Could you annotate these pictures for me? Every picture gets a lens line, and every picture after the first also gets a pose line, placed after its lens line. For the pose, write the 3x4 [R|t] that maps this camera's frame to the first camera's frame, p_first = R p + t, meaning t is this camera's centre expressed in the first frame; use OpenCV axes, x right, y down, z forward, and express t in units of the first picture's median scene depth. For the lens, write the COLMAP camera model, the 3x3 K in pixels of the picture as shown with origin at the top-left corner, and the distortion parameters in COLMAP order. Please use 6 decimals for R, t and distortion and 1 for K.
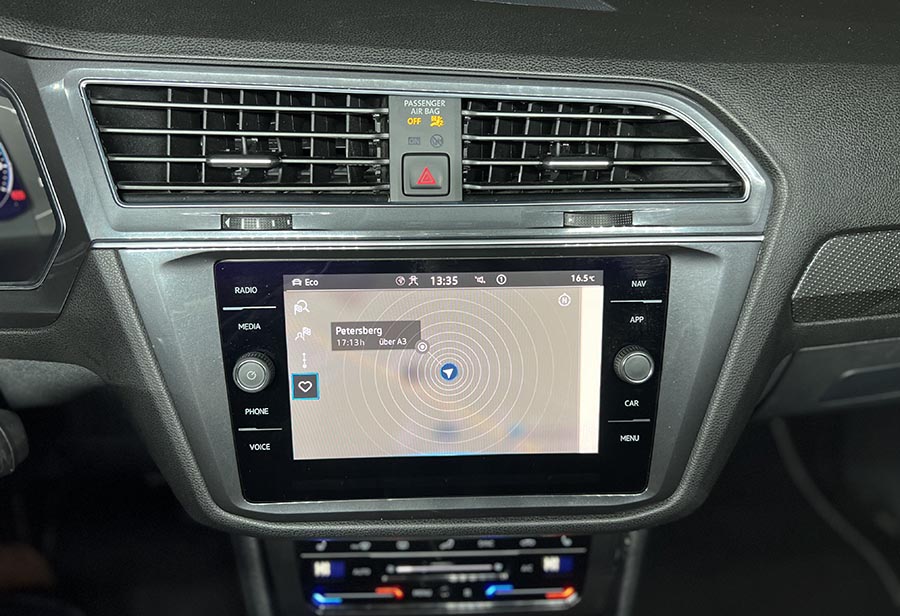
lens RADIAL K [[682.5, 0, 445.2], [0, 682.5, 306.8], [0, 0, 1]] dist [0.028666, -0.028229]
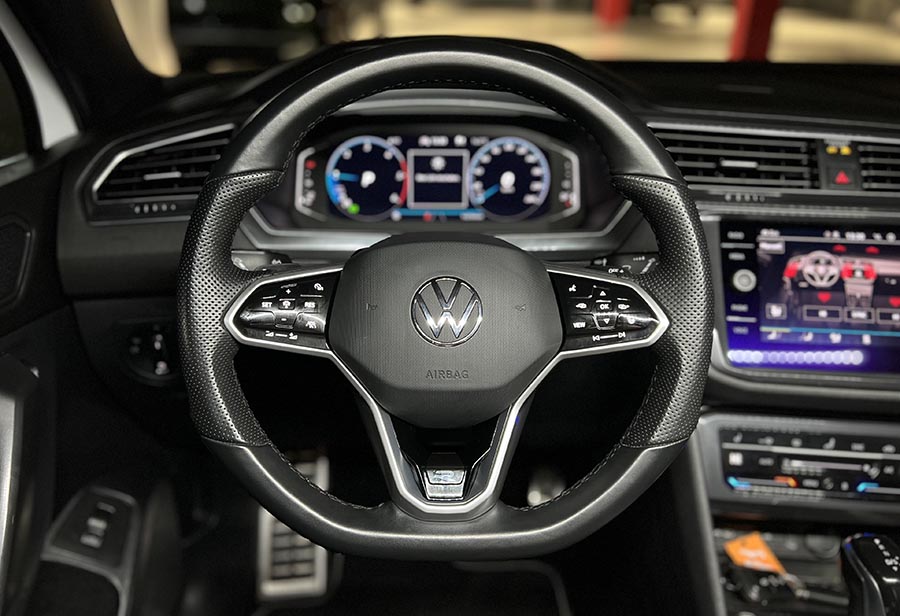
lens RADIAL K [[682.5, 0, 446.8], [0, 682.5, 298.8], [0, 0, 1]] dist [0.028666, -0.028229]
pose [[0.993823, 0.052241, -0.097909, -0.798073], [-0.080876, 0.945082, -0.316669, 0.695724], [0.075989, 0.322632, 0.943469, -0.600016]]
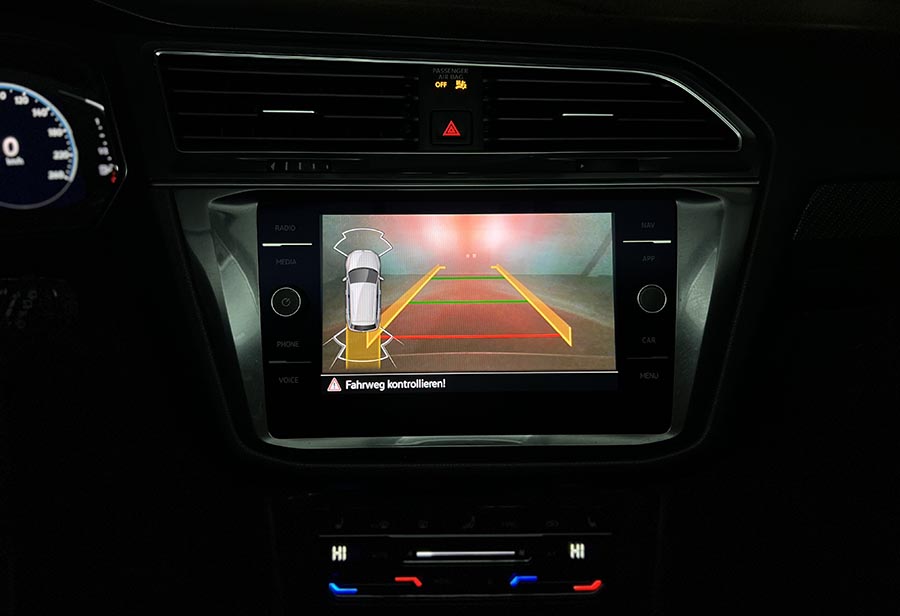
lens RADIAL K [[682.5, 0, 445.0], [0, 682.5, 315.0], [0, 0, 1]] dist [0.028666, -0.028229]
pose [[0.999948, 0.000655, -0.010190, -0.025203], [-0.003042, 0.971740, -0.236034, 0.347081], [0.009748, 0.236053, 0.971691, -0.017866]]
